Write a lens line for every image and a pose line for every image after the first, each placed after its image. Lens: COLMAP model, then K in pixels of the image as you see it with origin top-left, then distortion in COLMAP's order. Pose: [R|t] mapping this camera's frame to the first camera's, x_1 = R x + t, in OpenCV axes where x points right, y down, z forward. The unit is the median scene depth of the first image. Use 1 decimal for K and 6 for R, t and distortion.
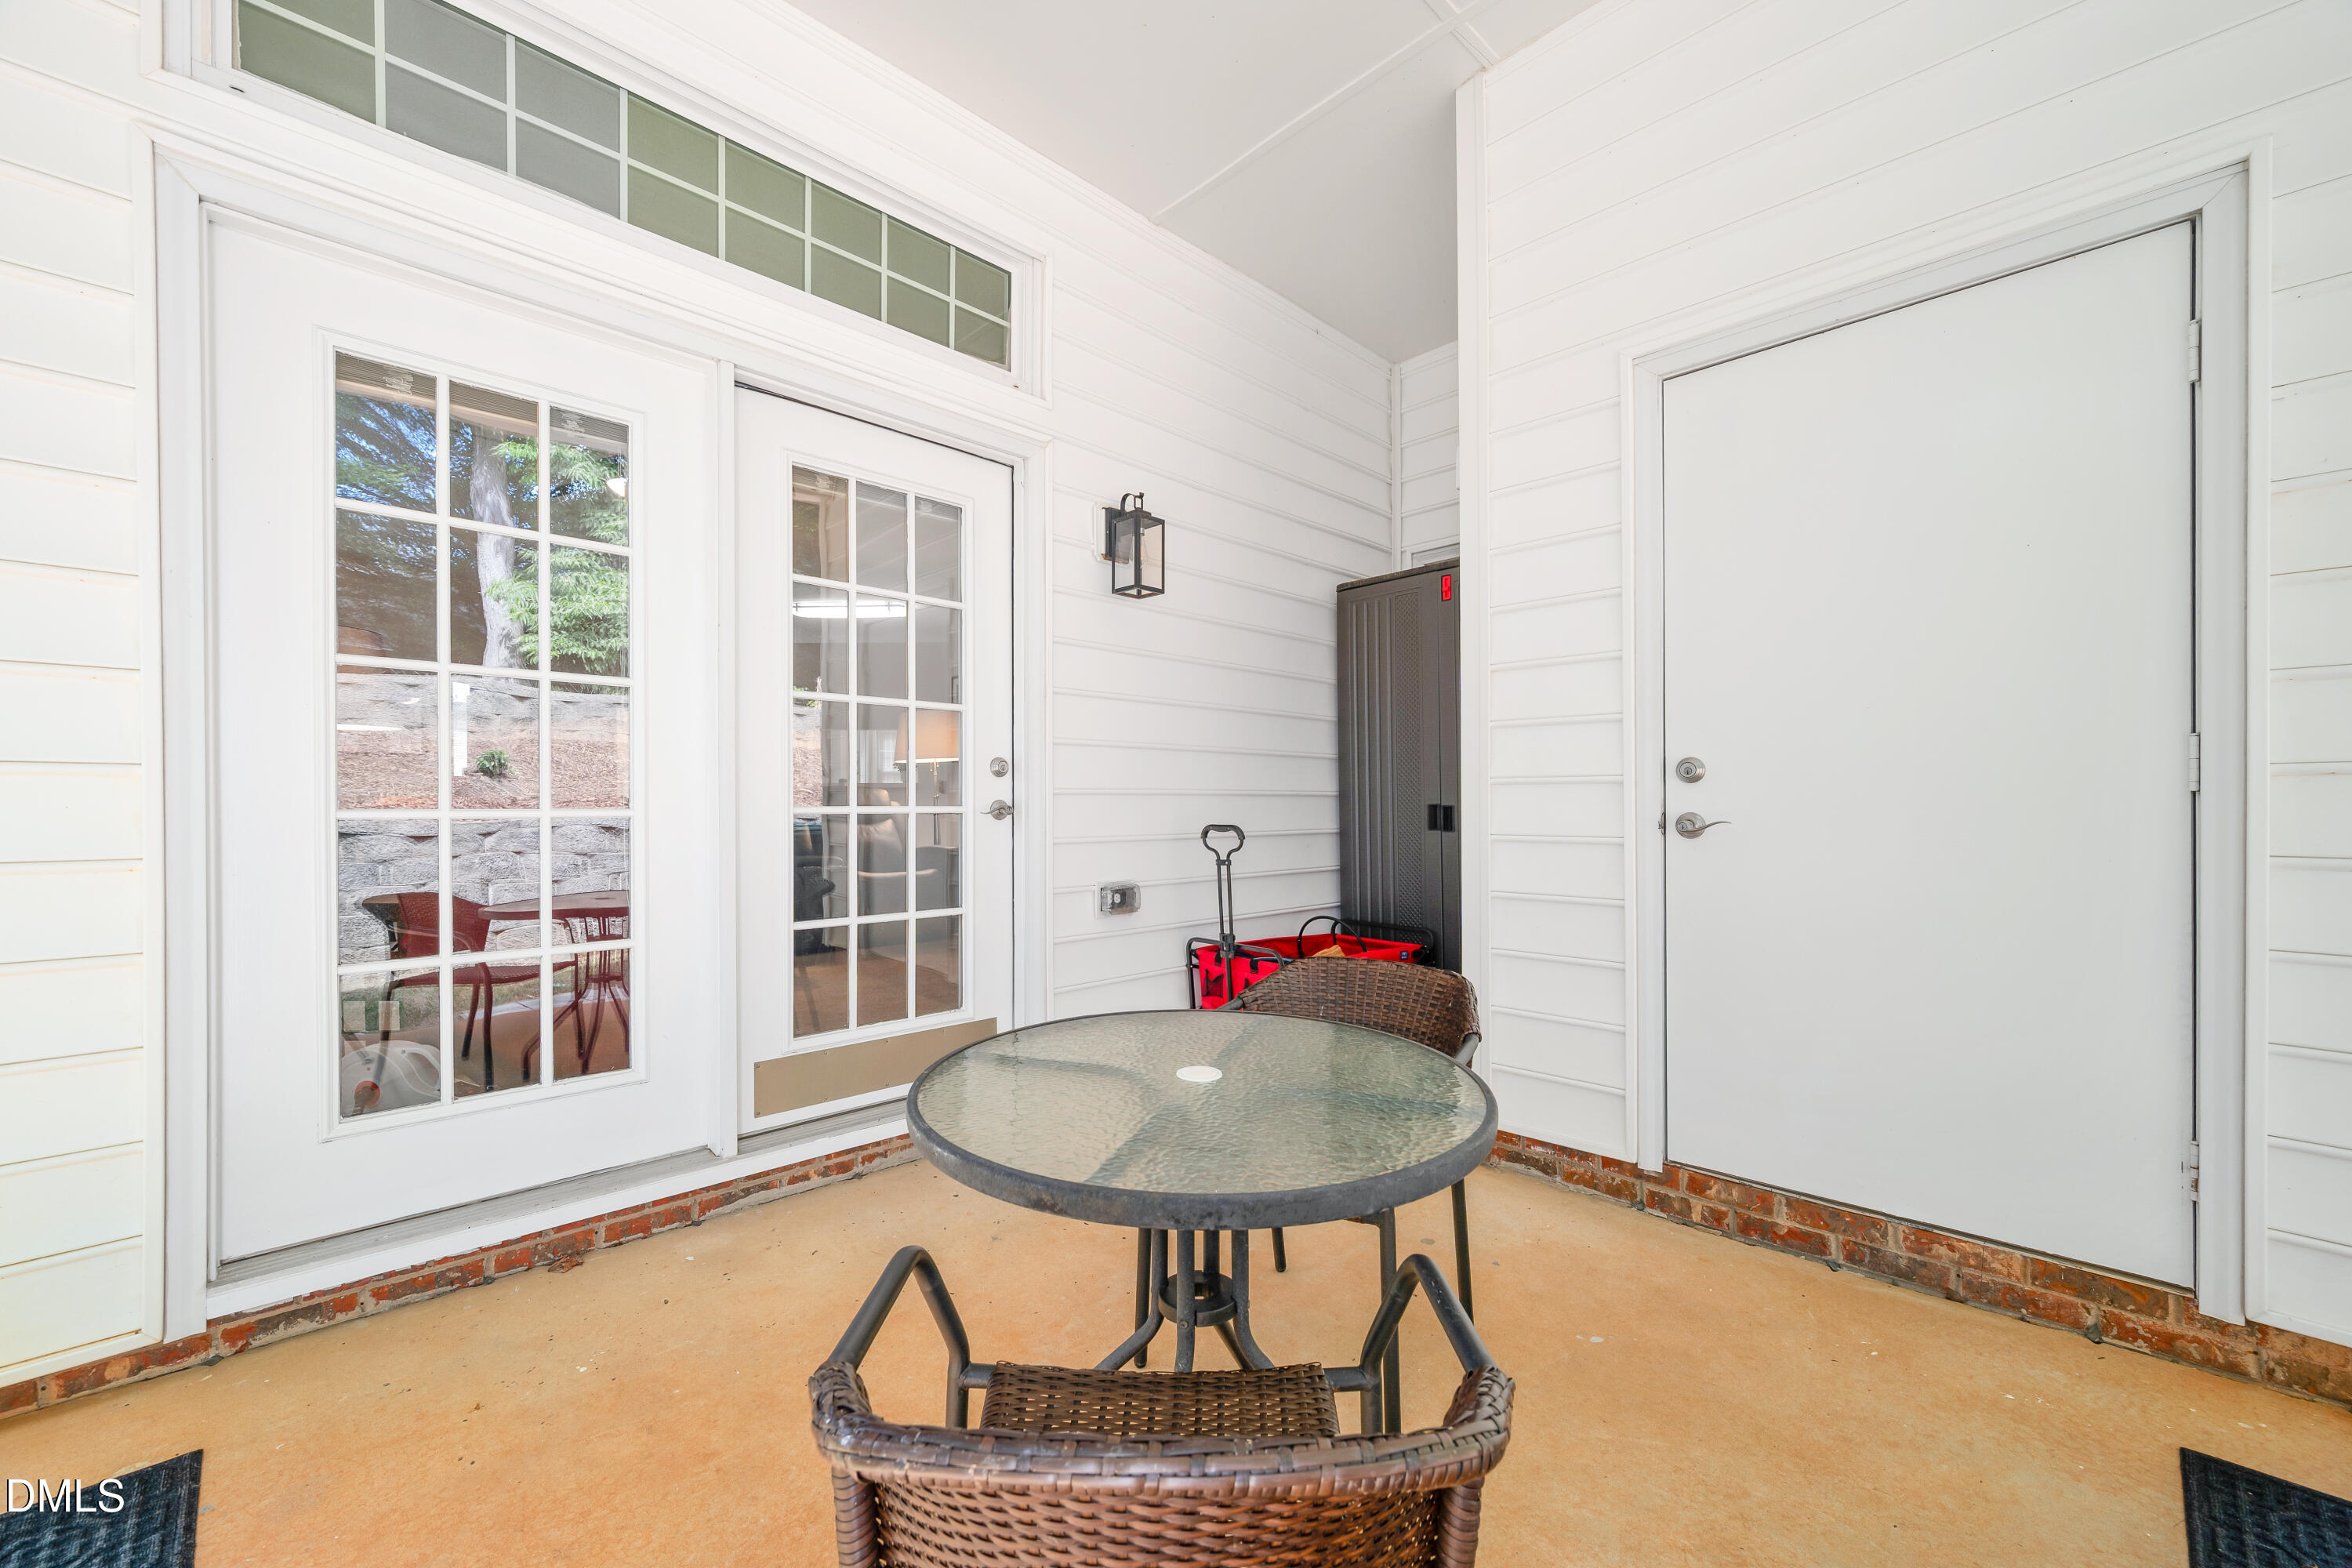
lens RADIAL K [[926.7, 0, 1164.3], [0, 926.7, 792.9], [0, 0, 1]] dist [-0.001007, 0.000349]
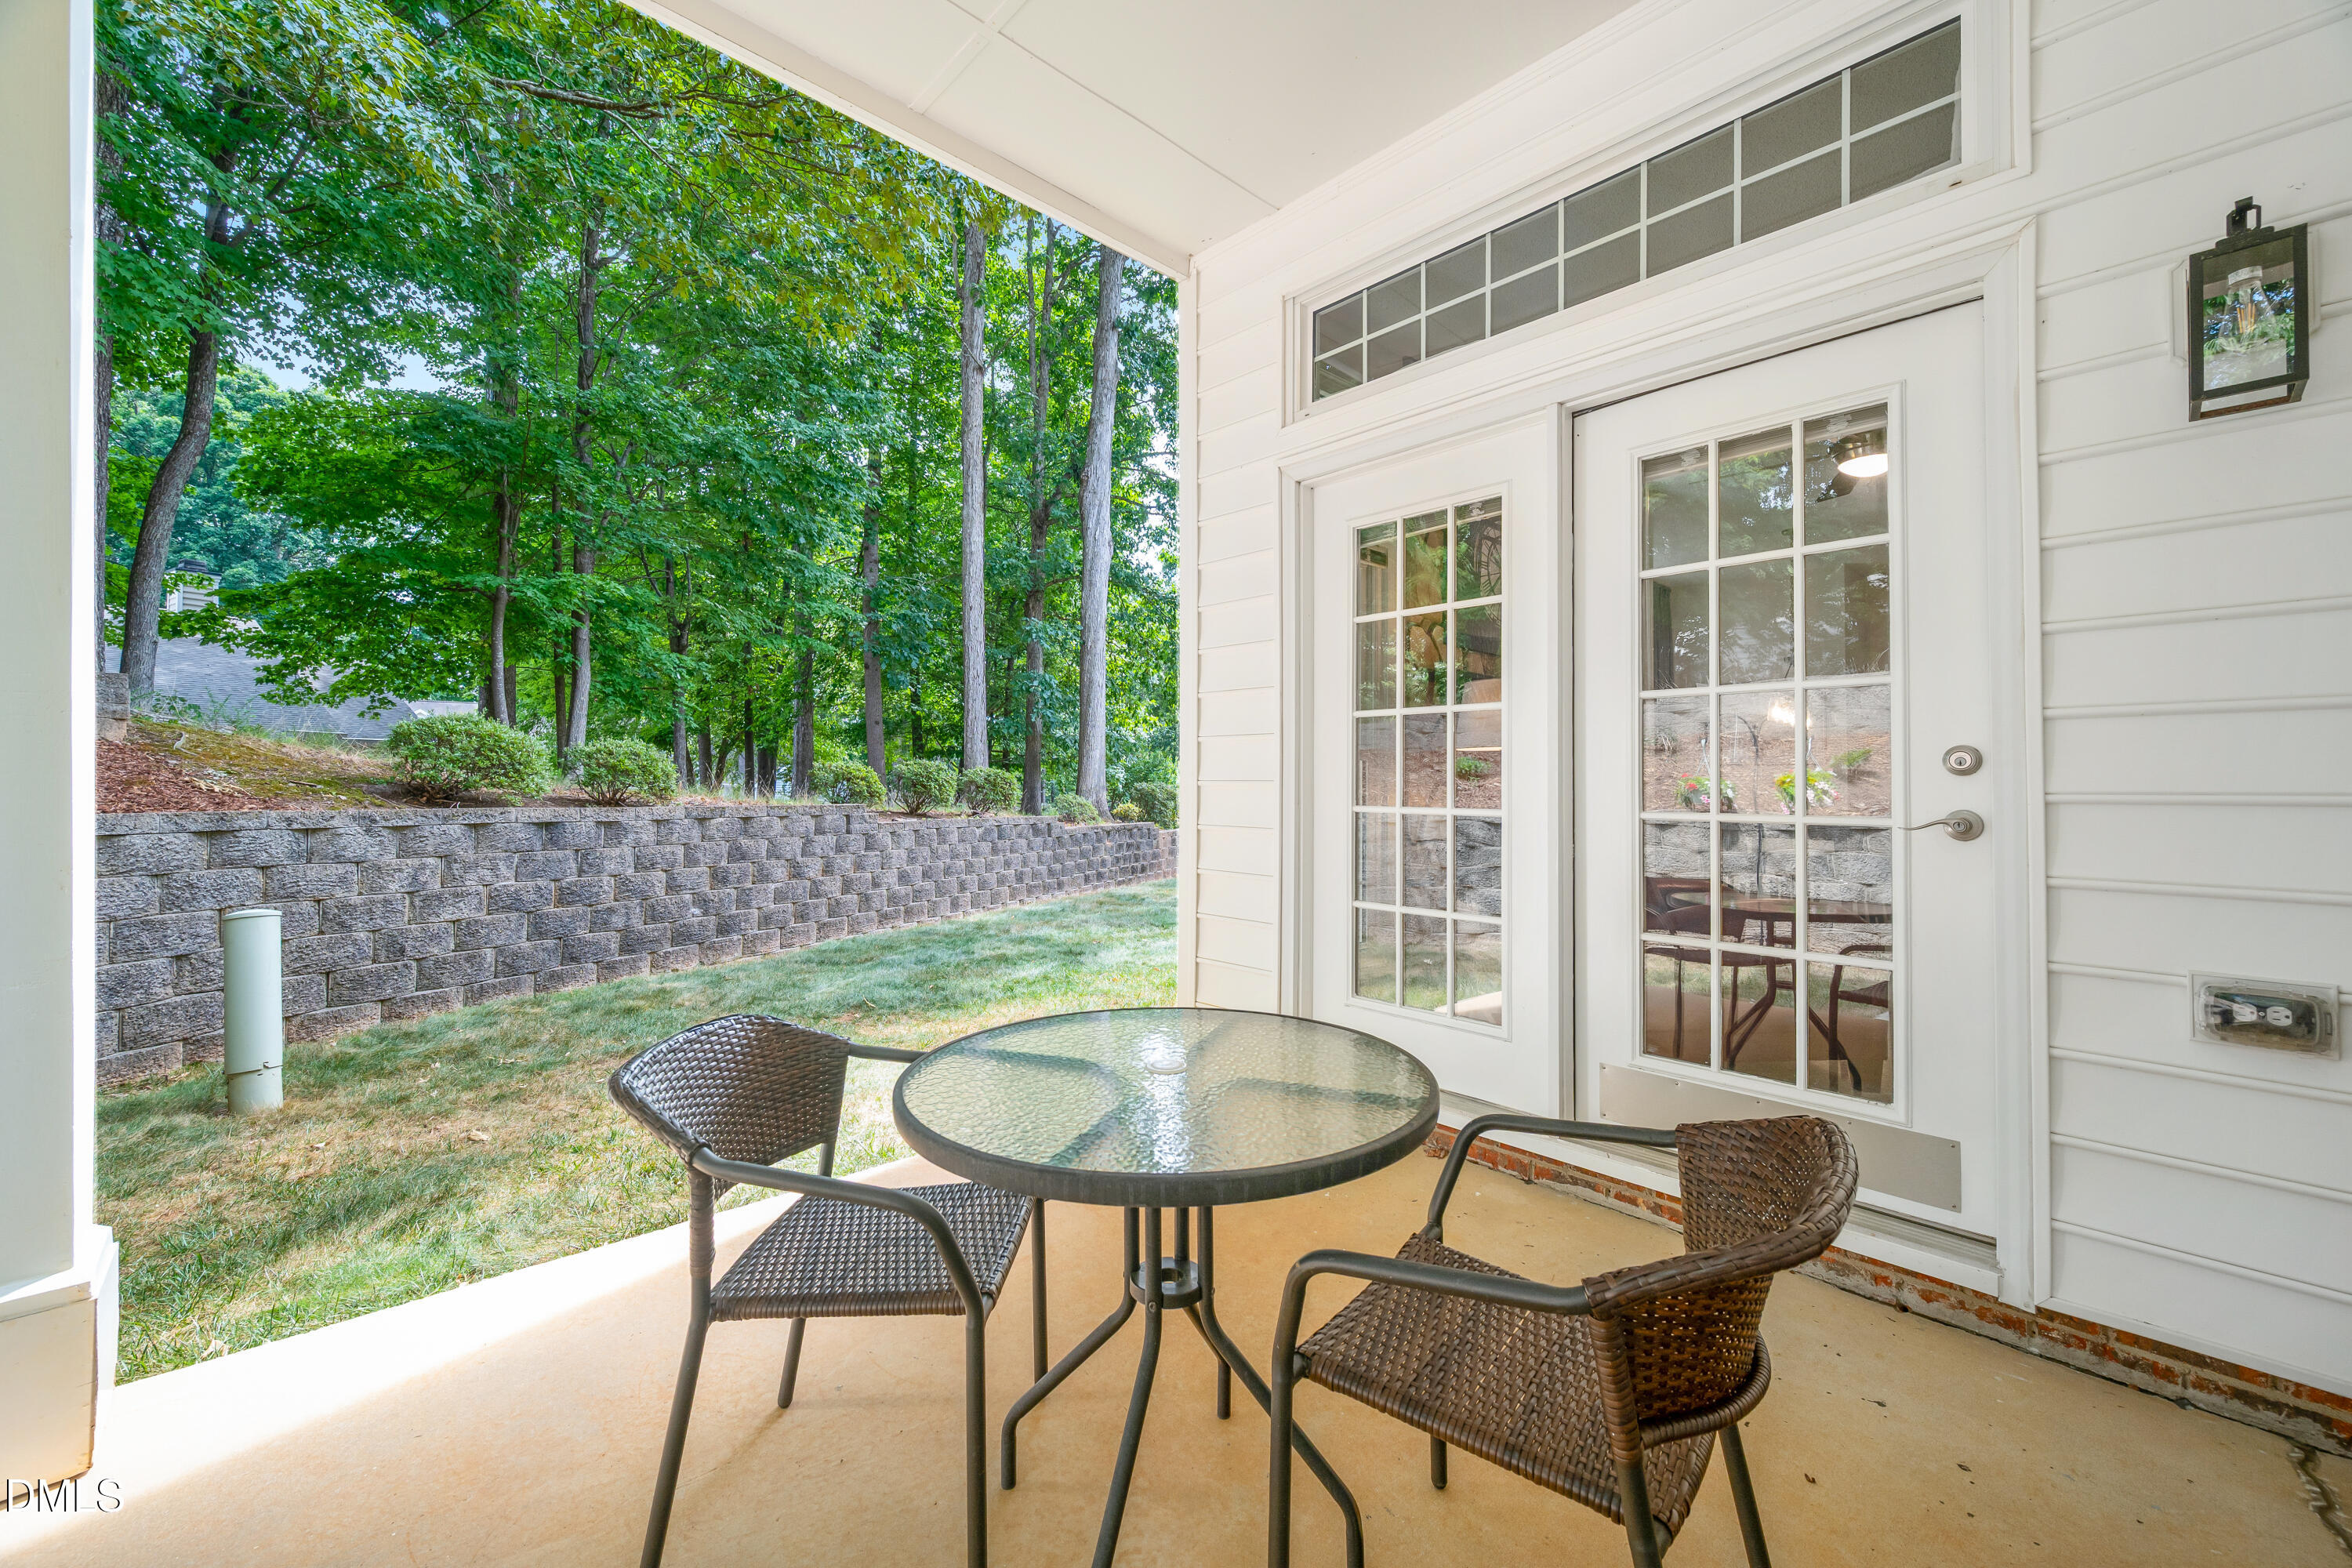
lens RADIAL K [[918.8, 0, 1232.2], [0, 918.8, 755.4], [0, 0, 1]] dist [0.000415, -0.000053]
pose [[0.024632, -0.035708, -0.999059, 0.543817], [-0.002705, 0.999356, -0.035785, -0.007714], [0.999693, 0.003583, 0.024520, 0.545938]]
